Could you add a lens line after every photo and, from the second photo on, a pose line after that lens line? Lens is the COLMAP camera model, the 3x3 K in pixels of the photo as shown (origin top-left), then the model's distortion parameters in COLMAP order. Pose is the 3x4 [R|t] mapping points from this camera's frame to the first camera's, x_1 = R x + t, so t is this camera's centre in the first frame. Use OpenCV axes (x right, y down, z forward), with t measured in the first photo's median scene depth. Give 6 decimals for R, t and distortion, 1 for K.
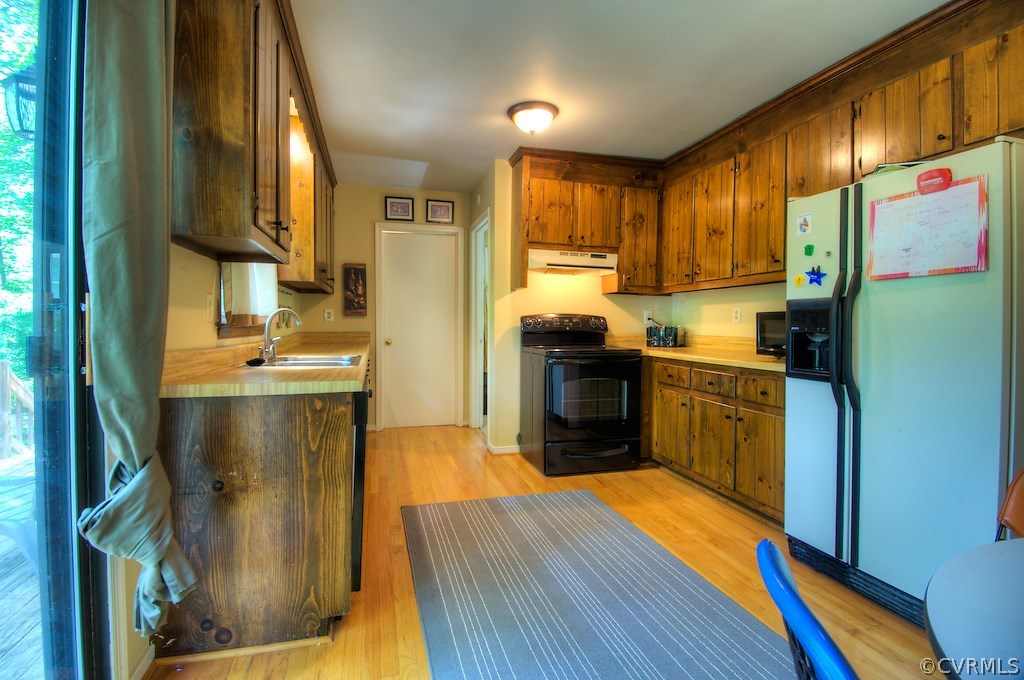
lens RADIAL K [[496.9, 0, 516.1], [0, 496.9, 338.8], [0, 0, 1]] dist [0.036890, -0.045402]
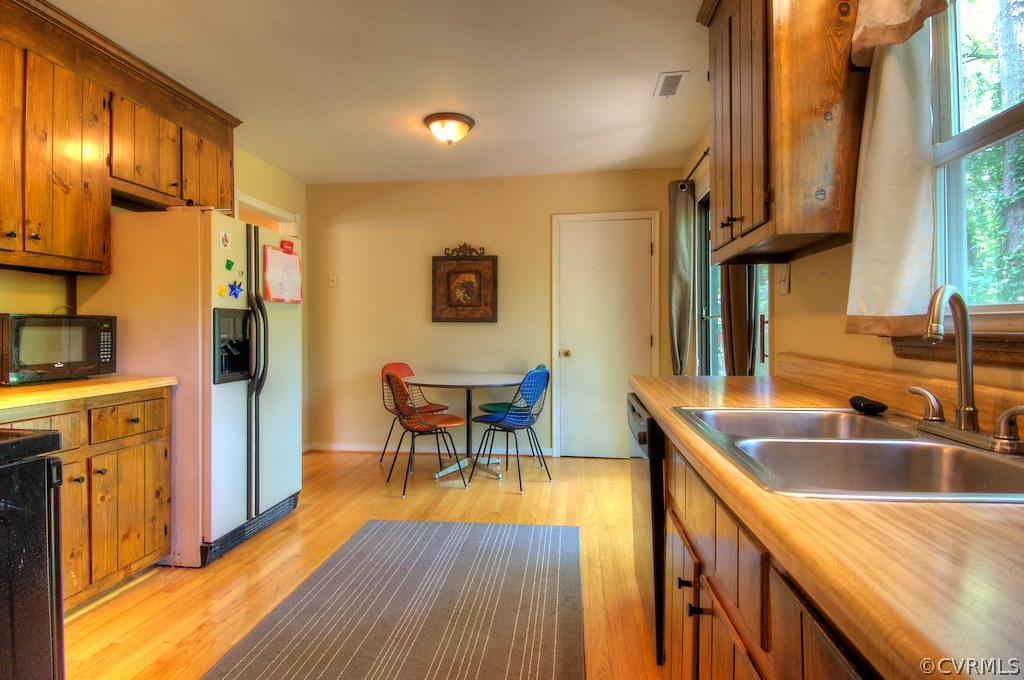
lens RADIAL K [[526.2, 0, 496.6], [0, 526.2, 333.1], [0, 0, 1]] dist [0.000301, 0.000033]
pose [[-0.909311, 0.000055, 0.416118, -0.309288], [0.015325, 0.999326, 0.033357, -0.039849], [-0.415836, 0.036709, -0.908699, 1.290516]]
